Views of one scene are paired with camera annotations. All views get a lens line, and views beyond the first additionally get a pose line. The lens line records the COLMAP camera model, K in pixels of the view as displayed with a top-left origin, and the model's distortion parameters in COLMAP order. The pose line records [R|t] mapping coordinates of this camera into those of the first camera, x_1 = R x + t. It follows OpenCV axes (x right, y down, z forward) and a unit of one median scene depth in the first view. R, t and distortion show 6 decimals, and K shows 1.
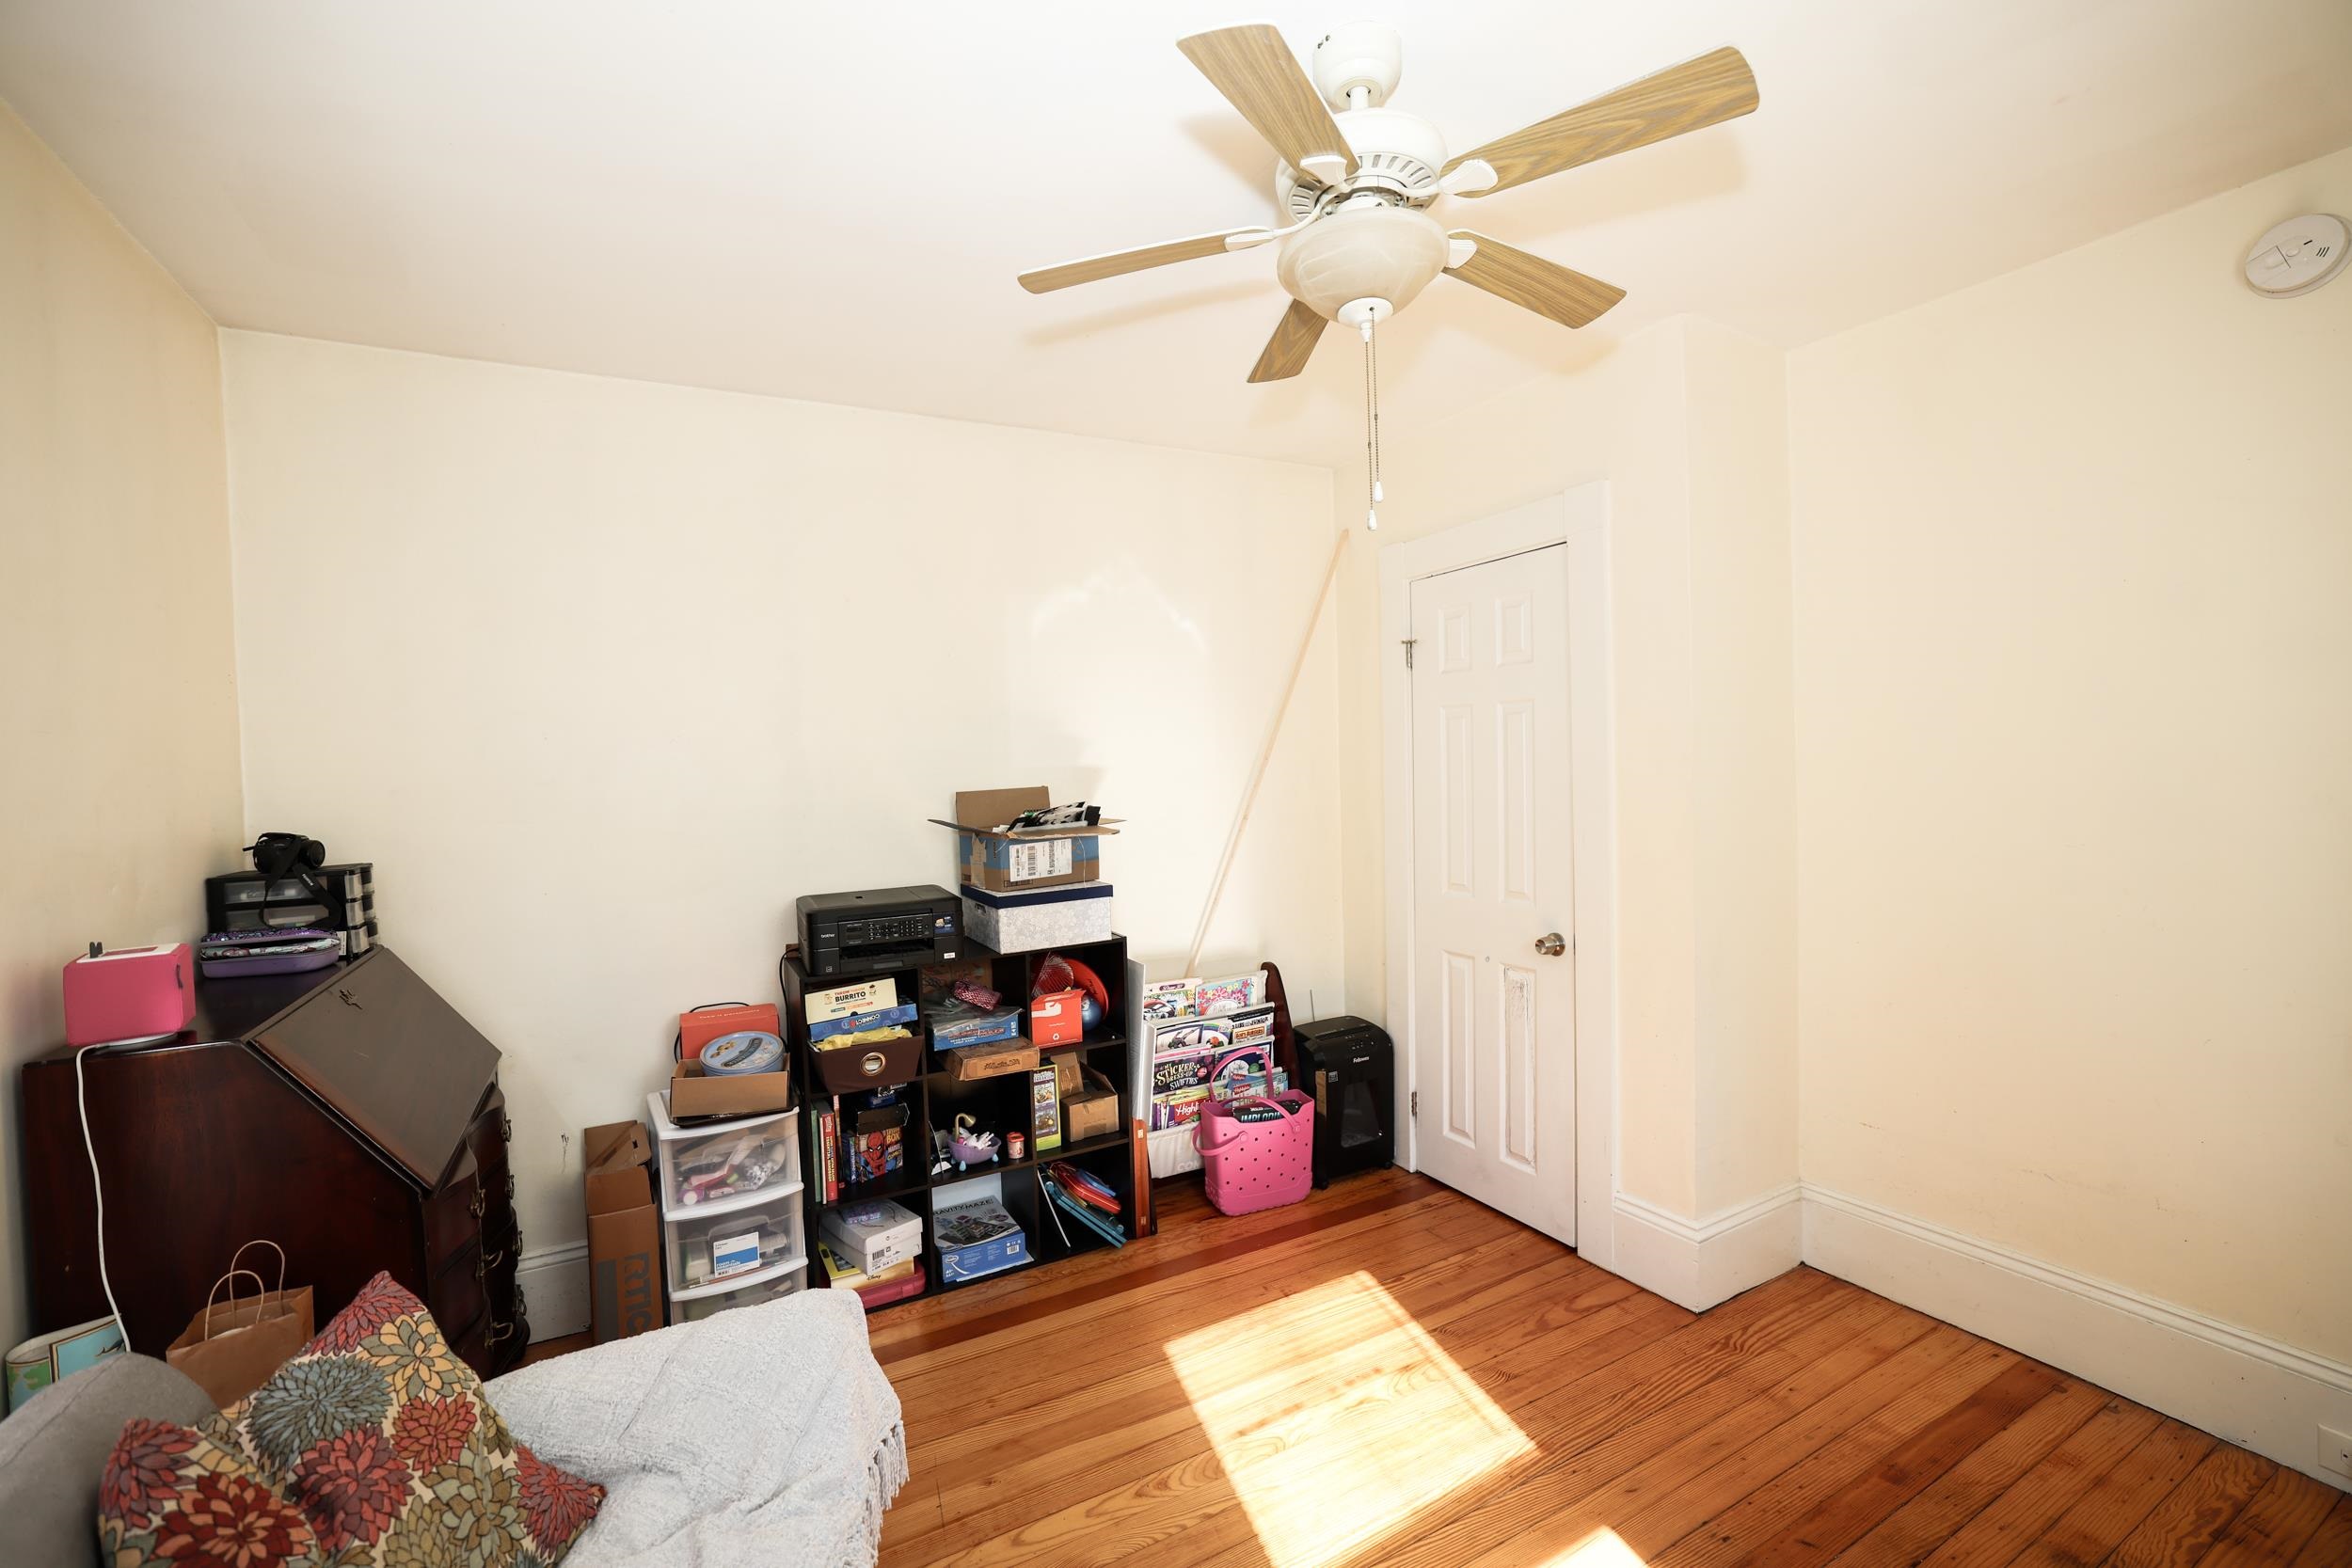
lens RADIAL K [[1010.0, 0, 1169.3], [0, 1010.0, 786.4], [0, 0, 1]] dist [-0.036946, 0.007382]
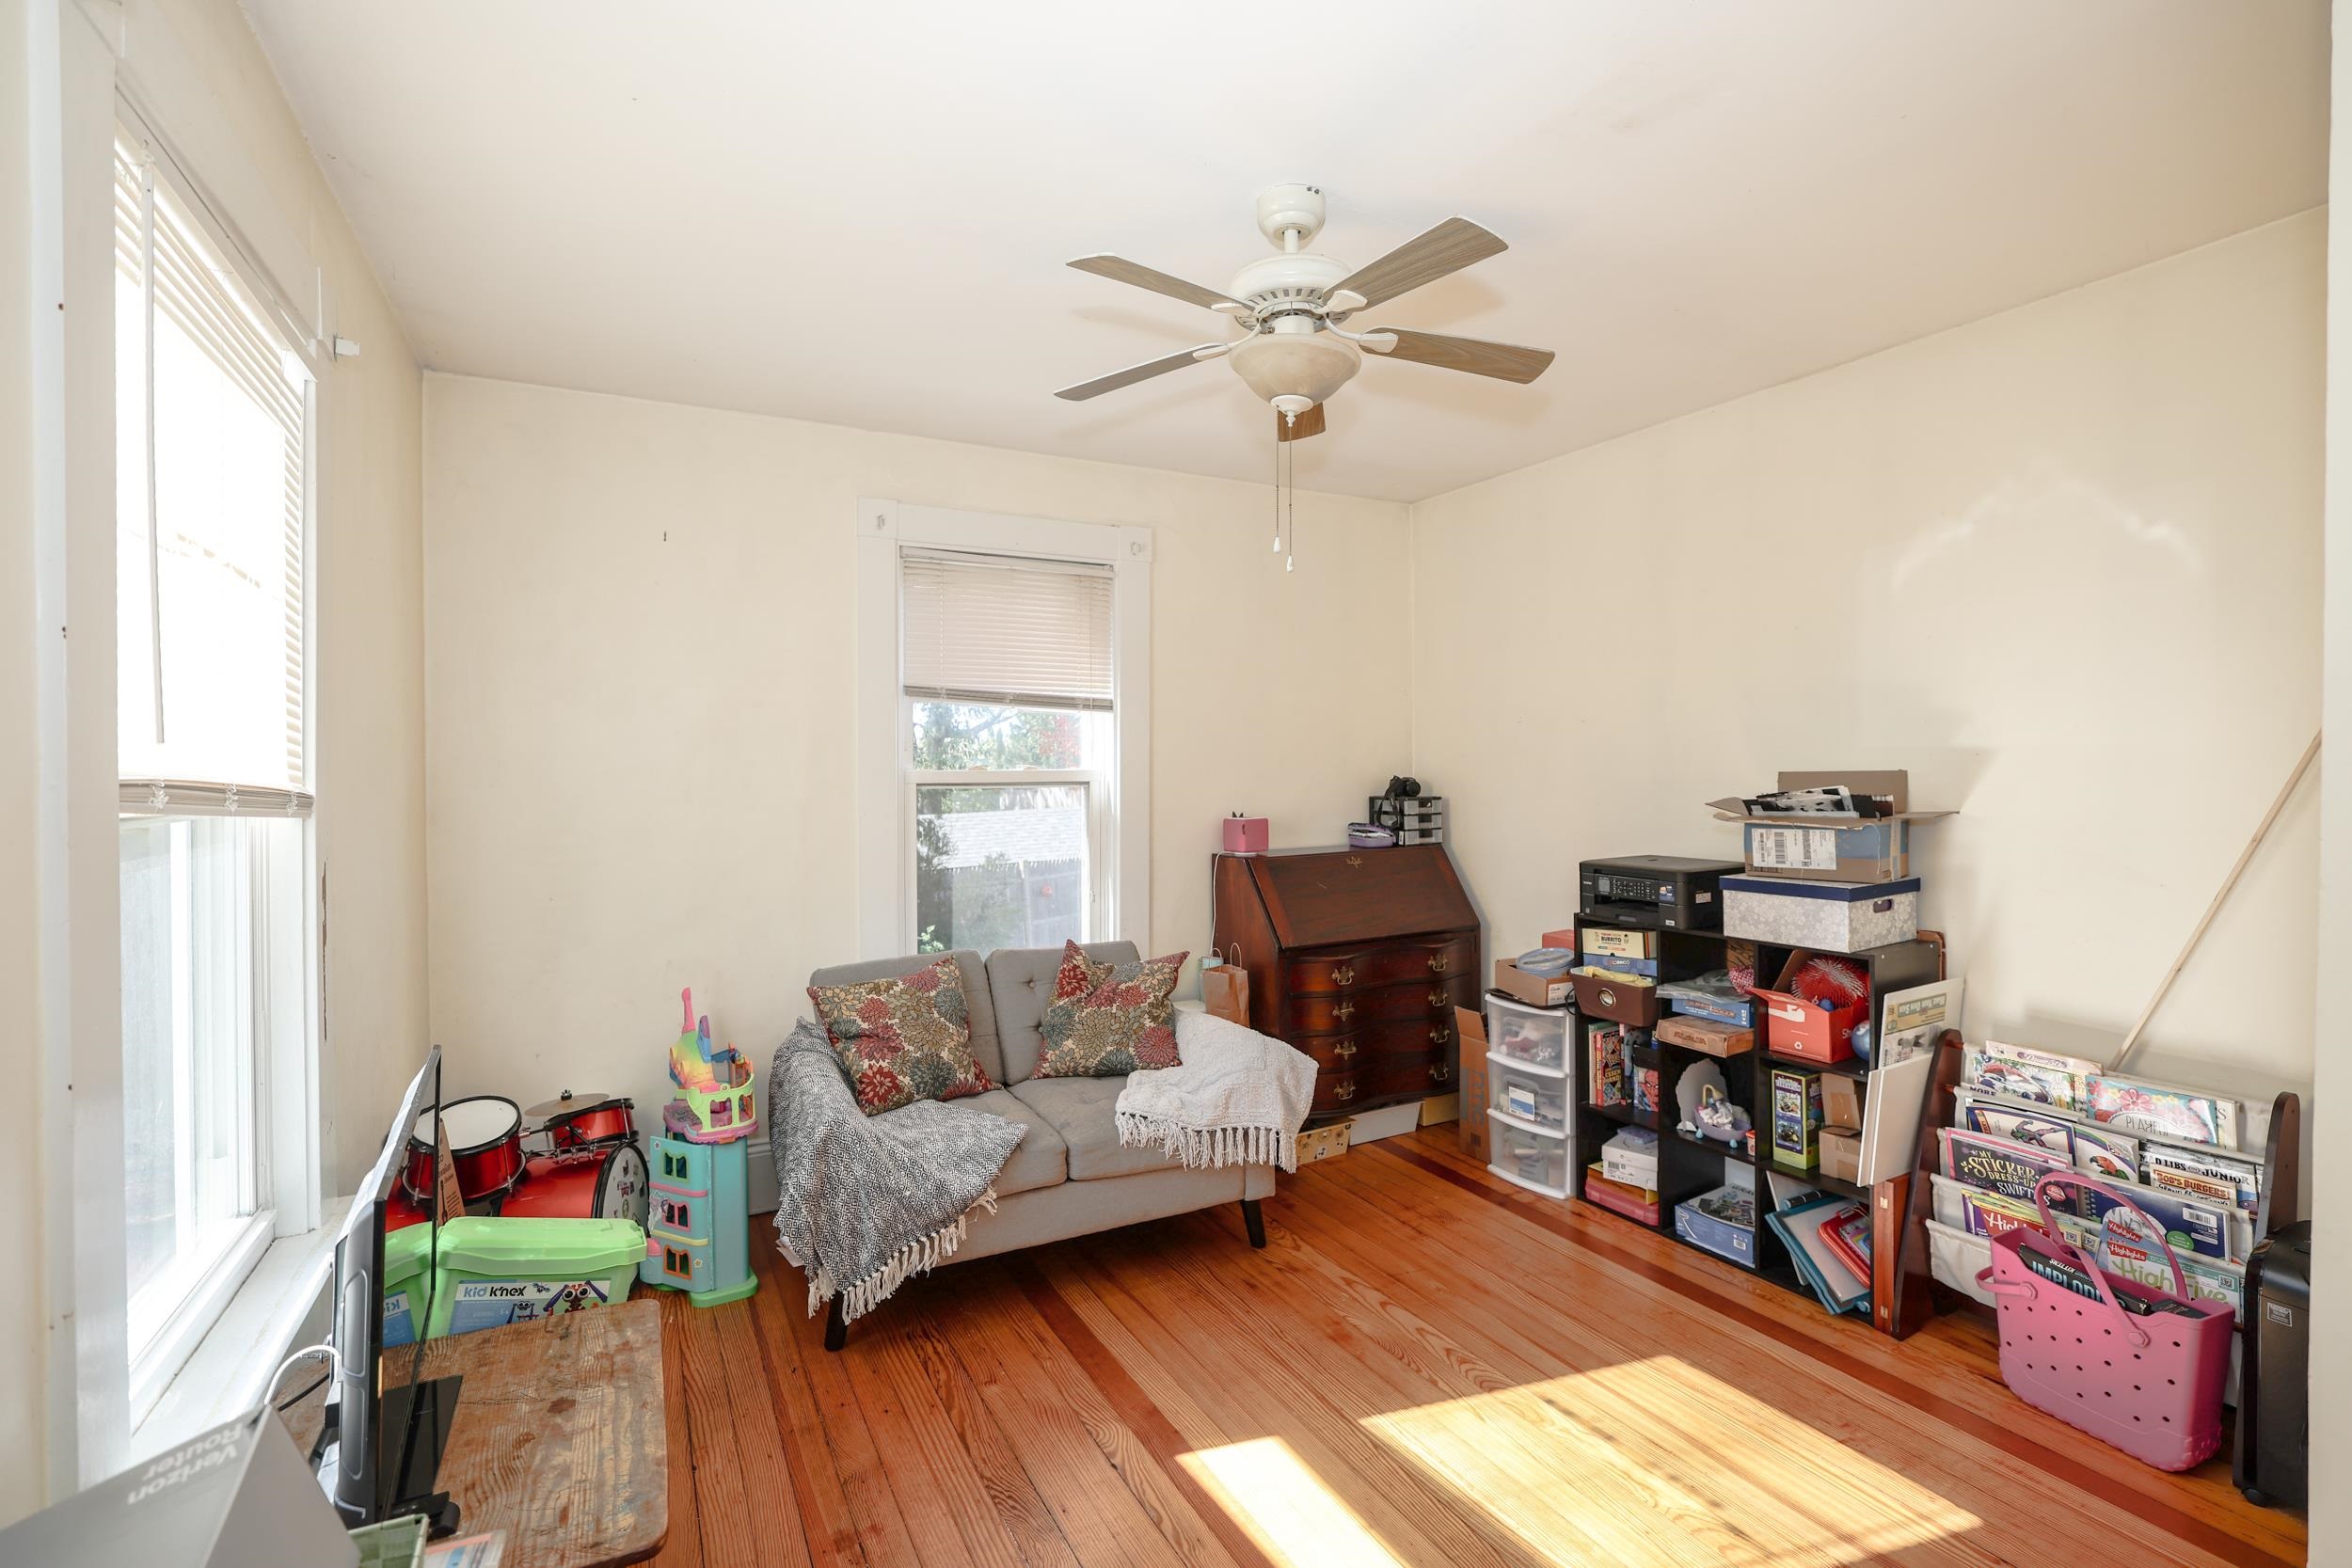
lens RADIAL K [[1010.0, 0, 1164.7], [0, 1010.0, 770.8], [0, 0, 1]] dist [-0.036946, 0.007382]
pose [[-0.001267, 0.039822, -0.999206, 0.793268], [-0.018008, 0.999044, 0.039839, -0.024060], [0.999837, 0.018045, -0.000548, 0.440855]]
